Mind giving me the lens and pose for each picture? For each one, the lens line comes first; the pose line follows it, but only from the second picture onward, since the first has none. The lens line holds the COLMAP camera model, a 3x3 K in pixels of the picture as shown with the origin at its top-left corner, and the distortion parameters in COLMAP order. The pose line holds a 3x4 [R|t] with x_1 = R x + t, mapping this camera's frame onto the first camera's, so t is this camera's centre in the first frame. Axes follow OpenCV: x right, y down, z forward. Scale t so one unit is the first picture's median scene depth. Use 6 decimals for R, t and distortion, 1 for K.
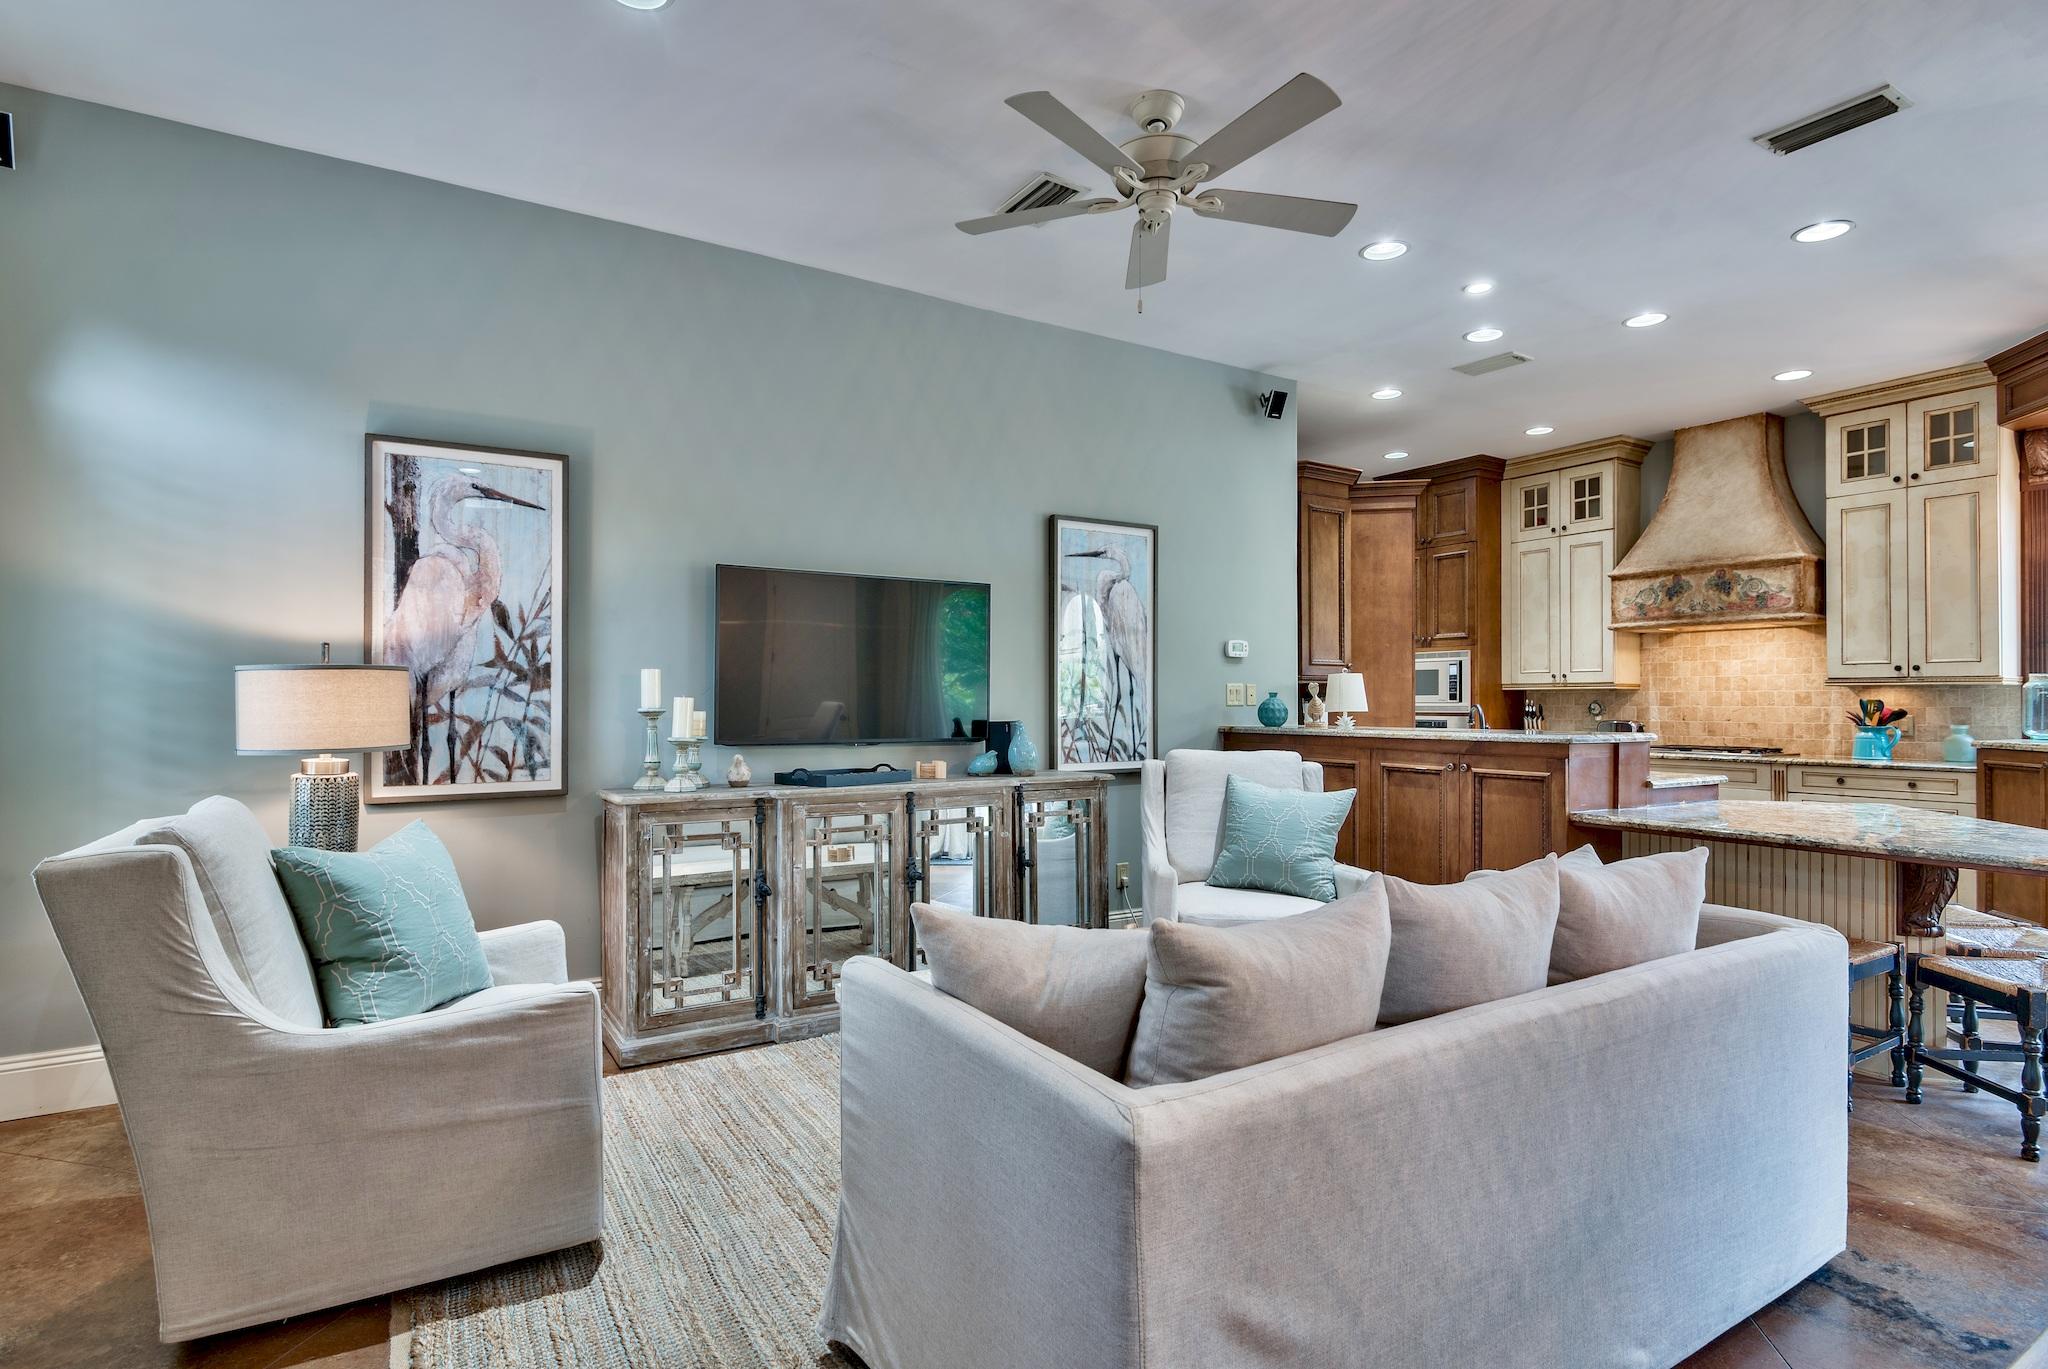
lens RADIAL K [[1040.6, 0, 1009.5], [0, 1040.6, 690.9], [0, 0, 1]] dist [-0.002254, -0.000735]
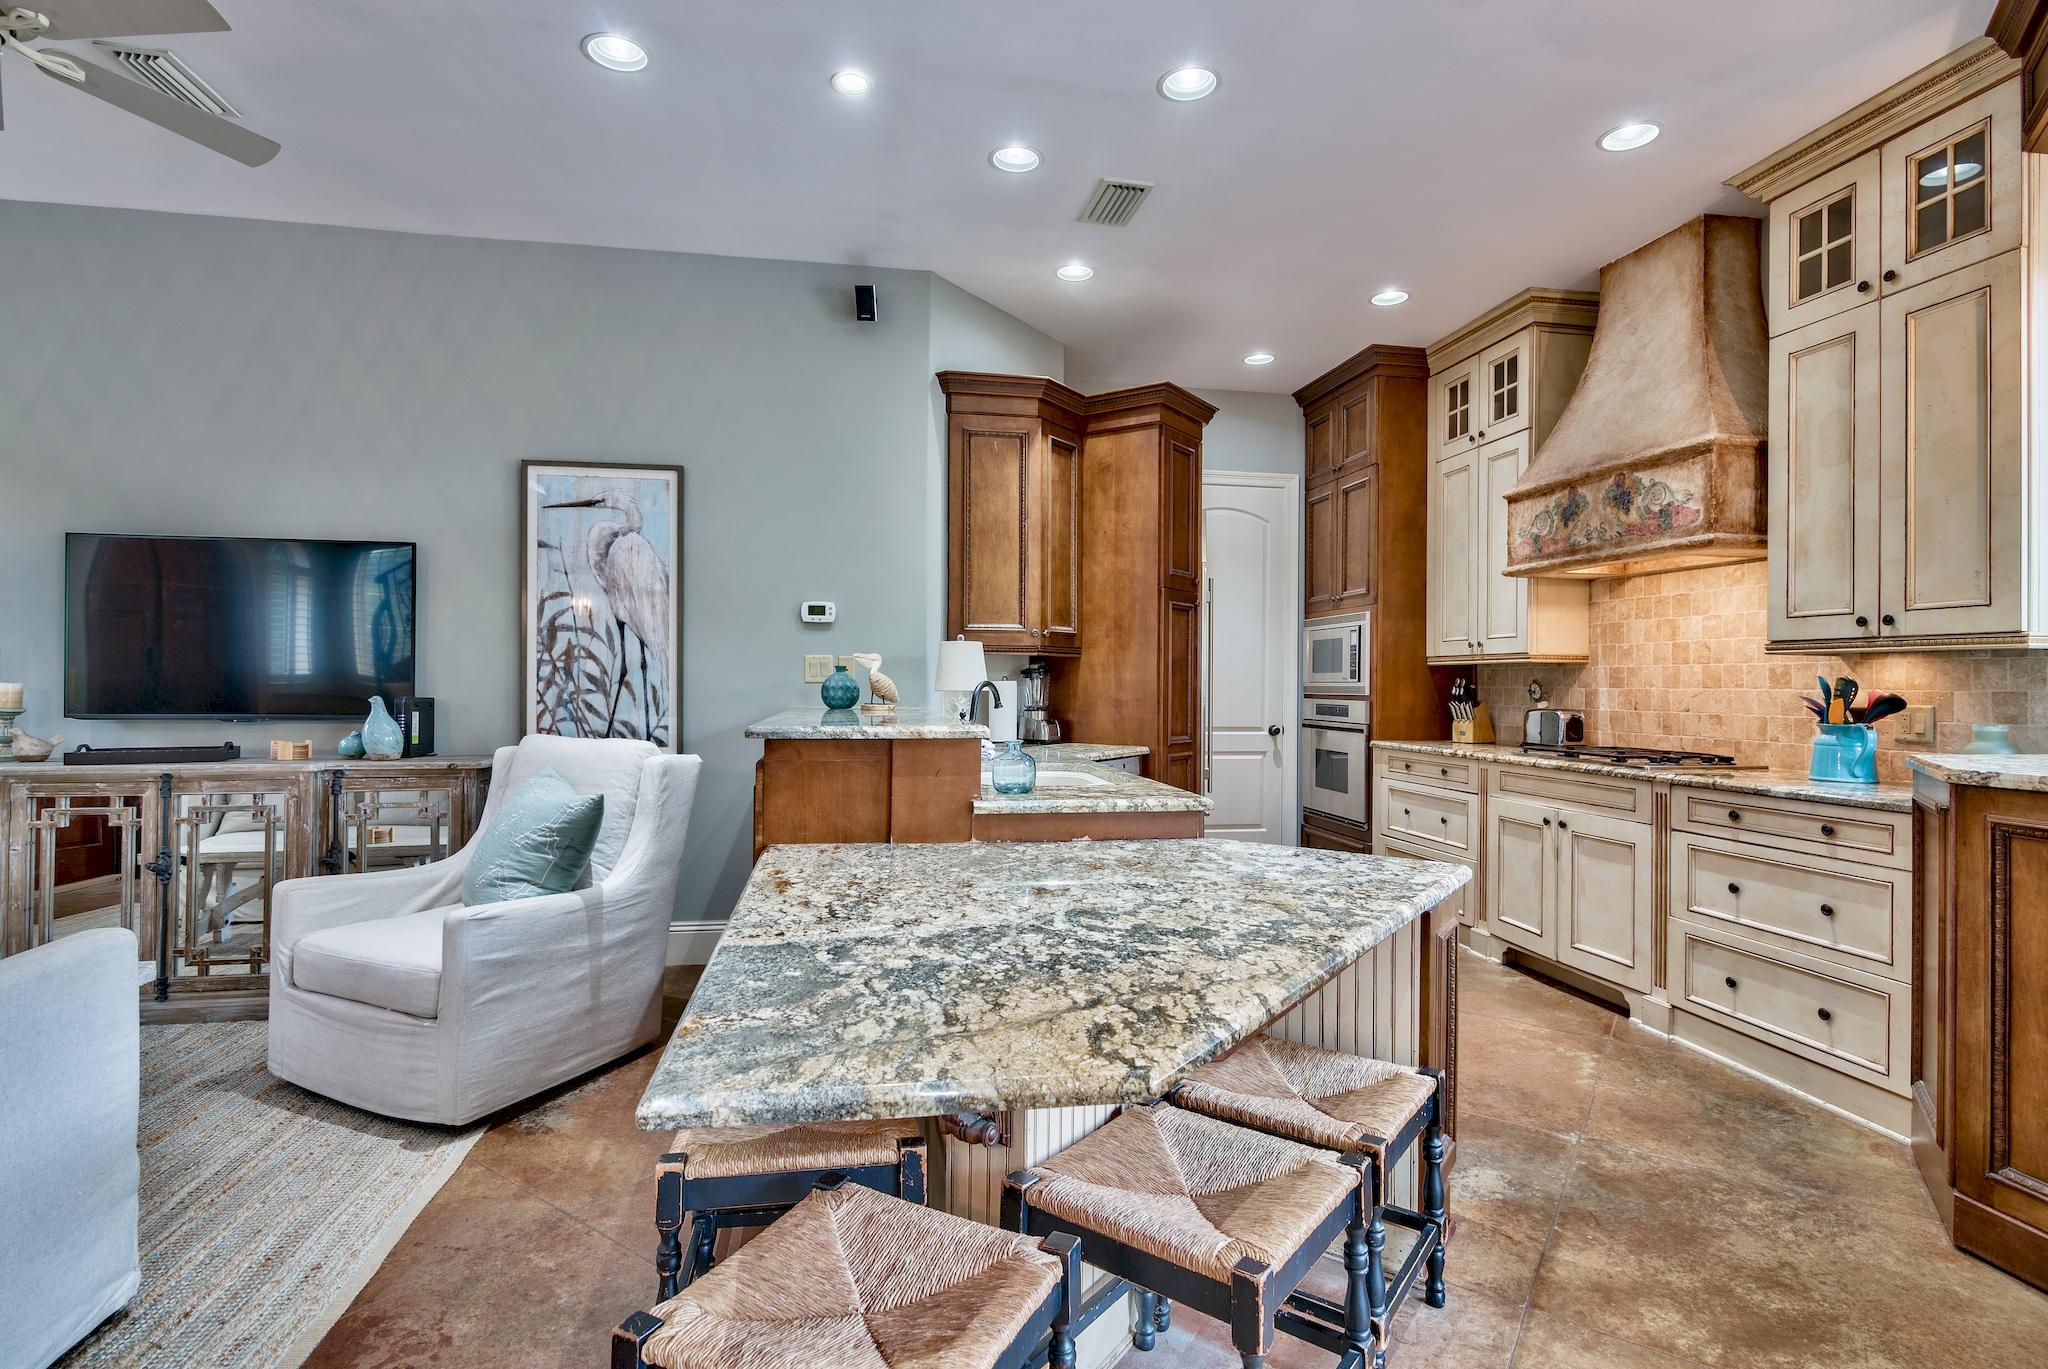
lens RADIAL K [[998.8, 0, 1017.8], [0, 998.8, 677.4], [0, 0, 1]] dist [-0.002880, -0.001497]
pose [[0.928702, 0.002688, -0.370816, 0.598473], [-0.000750, 0.999985, 0.005369, 0.005576], [0.370825, -0.004708, 0.928691, 0.310615]]
